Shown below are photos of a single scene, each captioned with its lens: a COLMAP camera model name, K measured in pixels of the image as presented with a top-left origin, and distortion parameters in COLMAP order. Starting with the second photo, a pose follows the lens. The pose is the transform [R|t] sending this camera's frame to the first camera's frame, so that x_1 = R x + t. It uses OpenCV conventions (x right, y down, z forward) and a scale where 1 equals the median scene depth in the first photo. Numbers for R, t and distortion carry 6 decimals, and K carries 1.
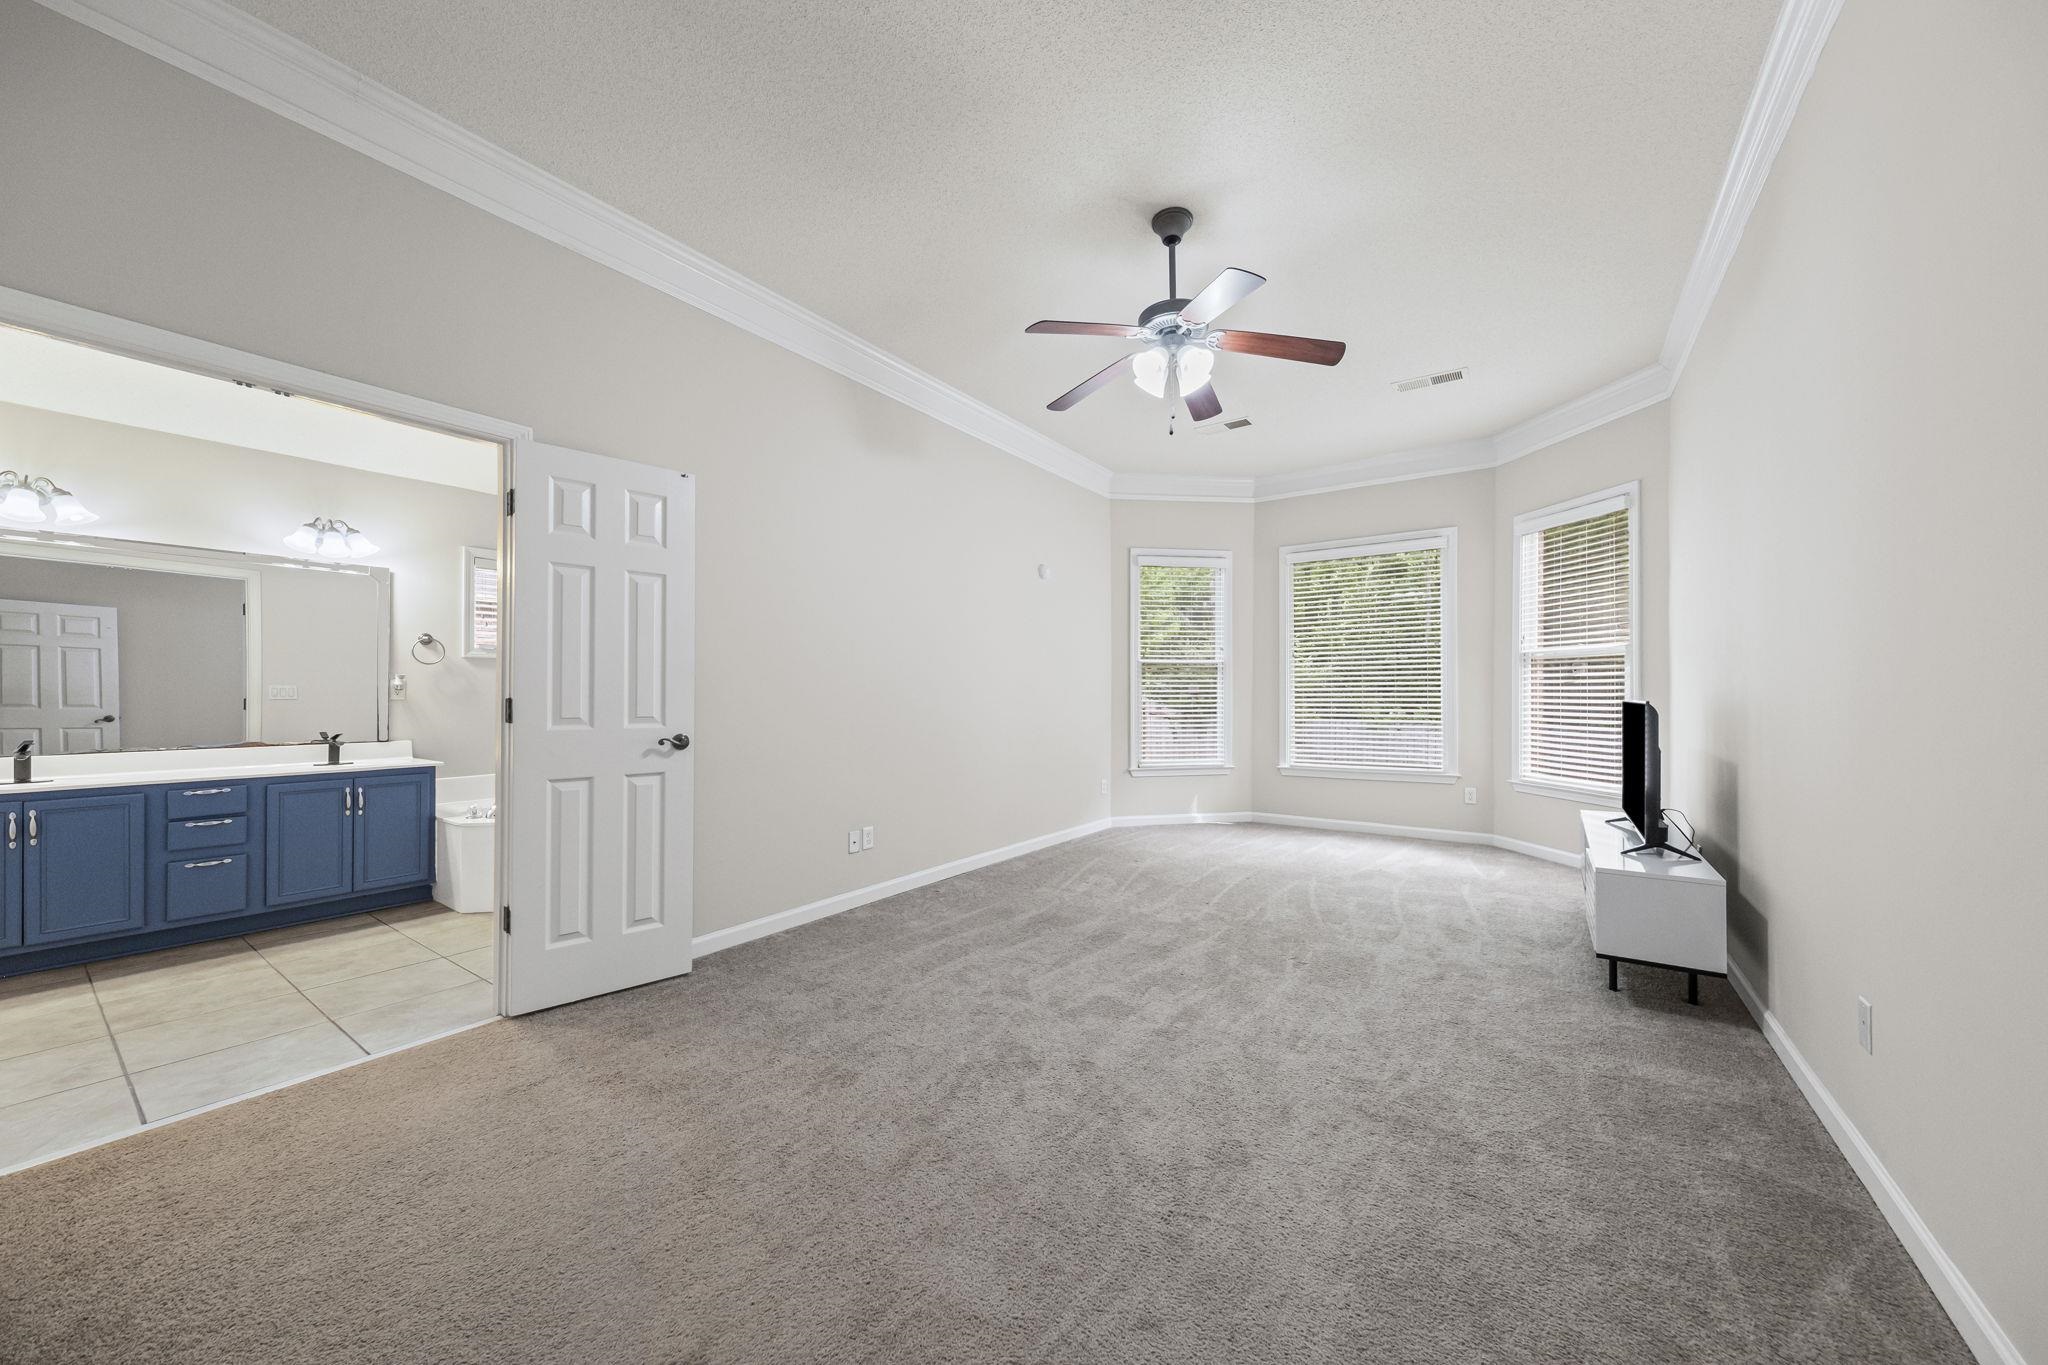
lens RADIAL K [[723.2, 0, 1034.2], [0, 723.2, 689.9], [0, 0, 1]] dist [0.008035, -0.002704]
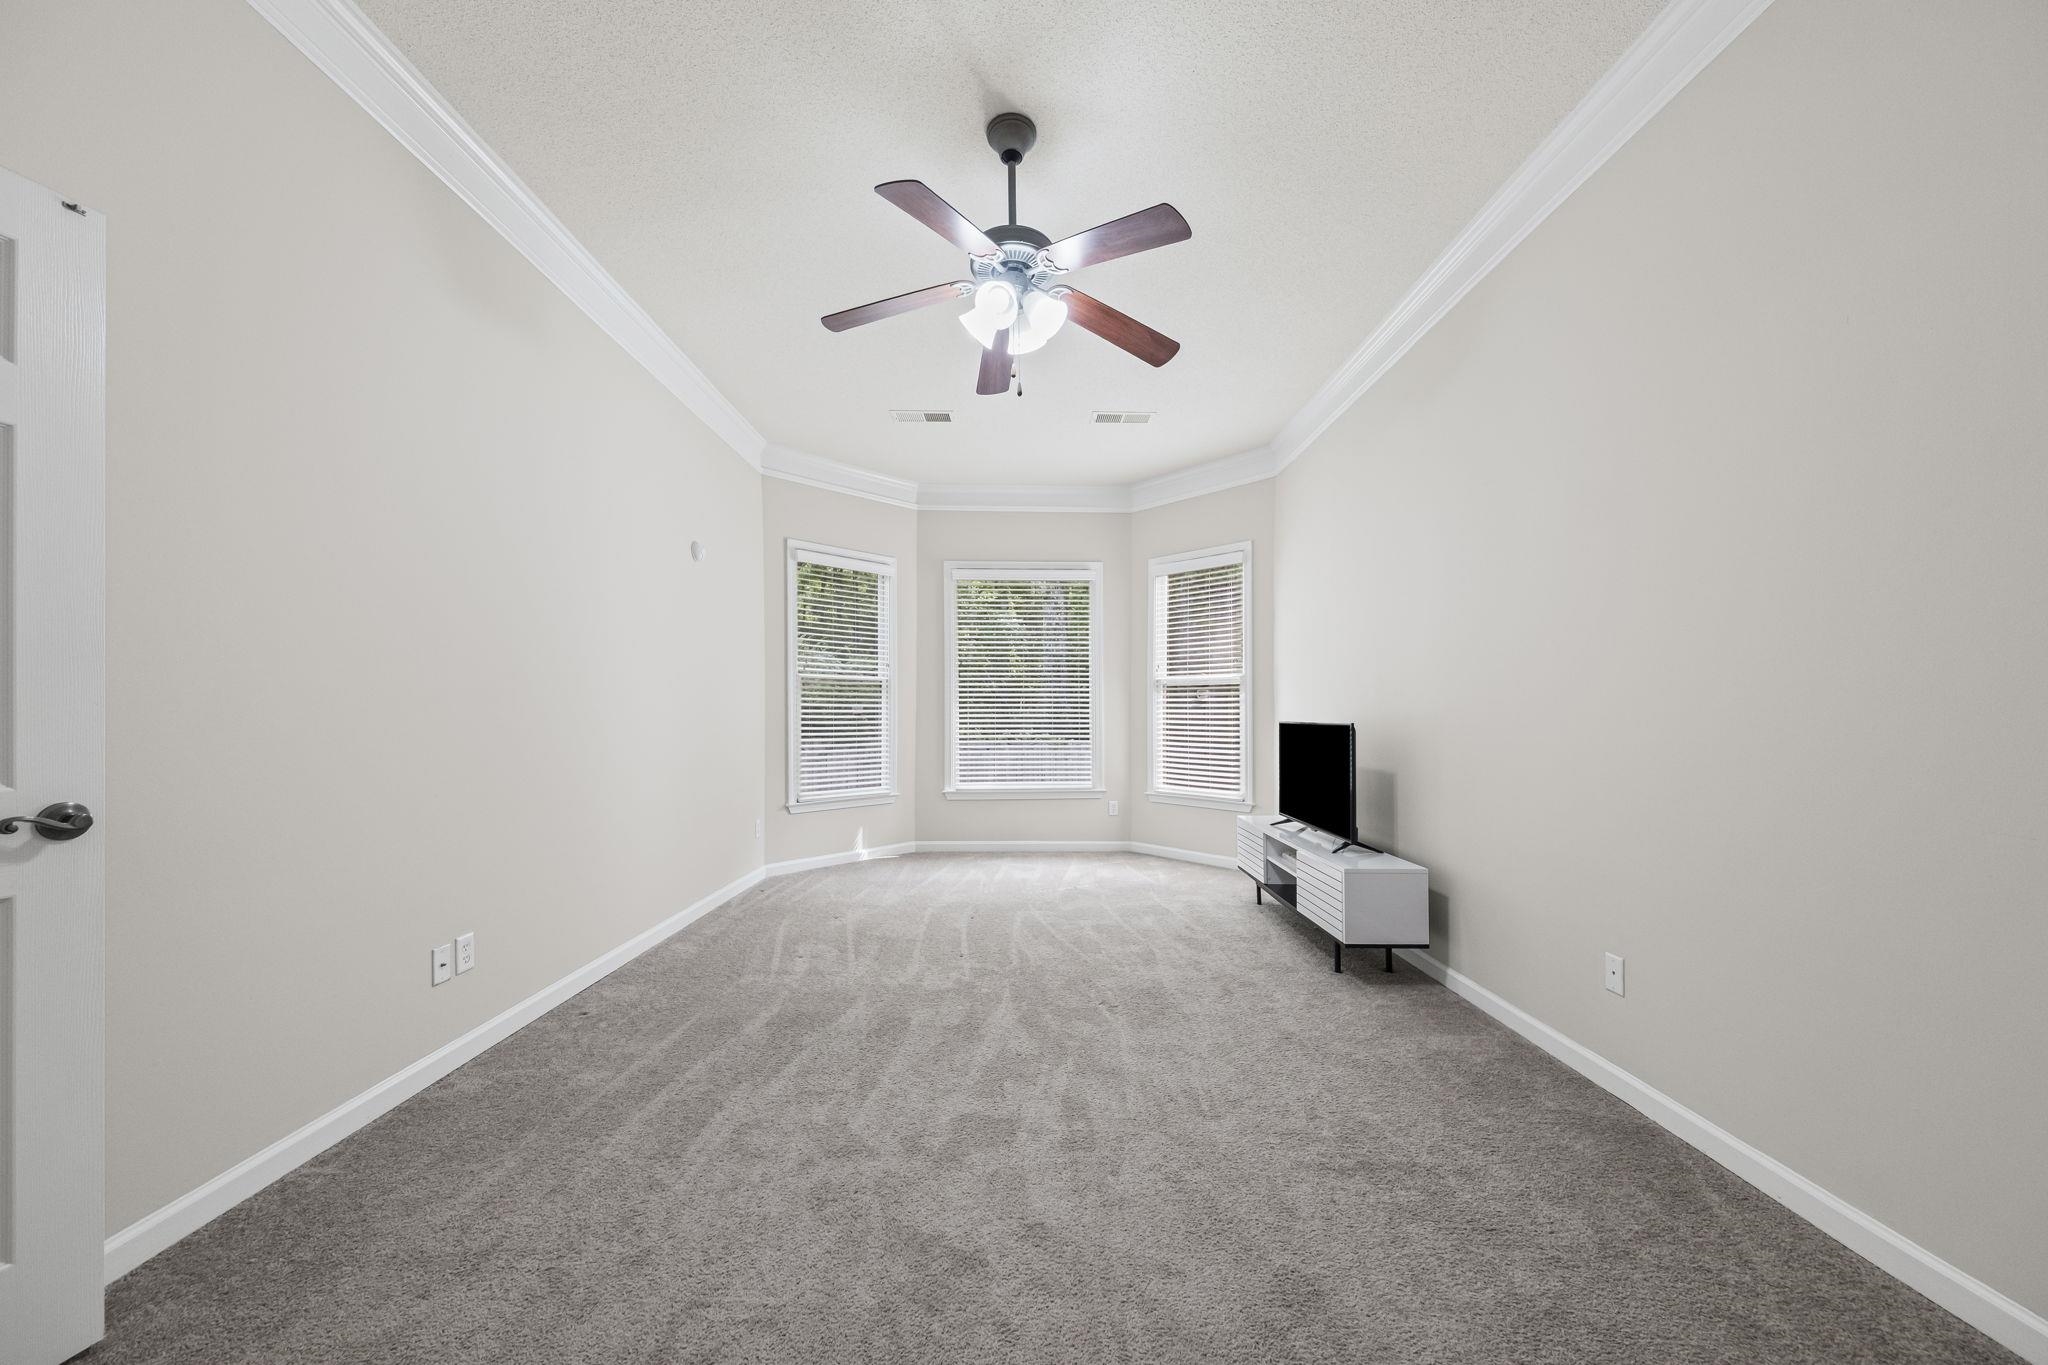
lens RADIAL K [[759.1, 0, 1126.3], [0, 759.1, 718.5], [0, 0, 1]] dist [0.005221, -0.002839]
pose [[0.815509, 0.002804, 0.578737, -0.164254], [-0.009090, 0.999927, 0.007965, 0.000447], [-0.578673, -0.011756, 0.815475, 0.187897]]
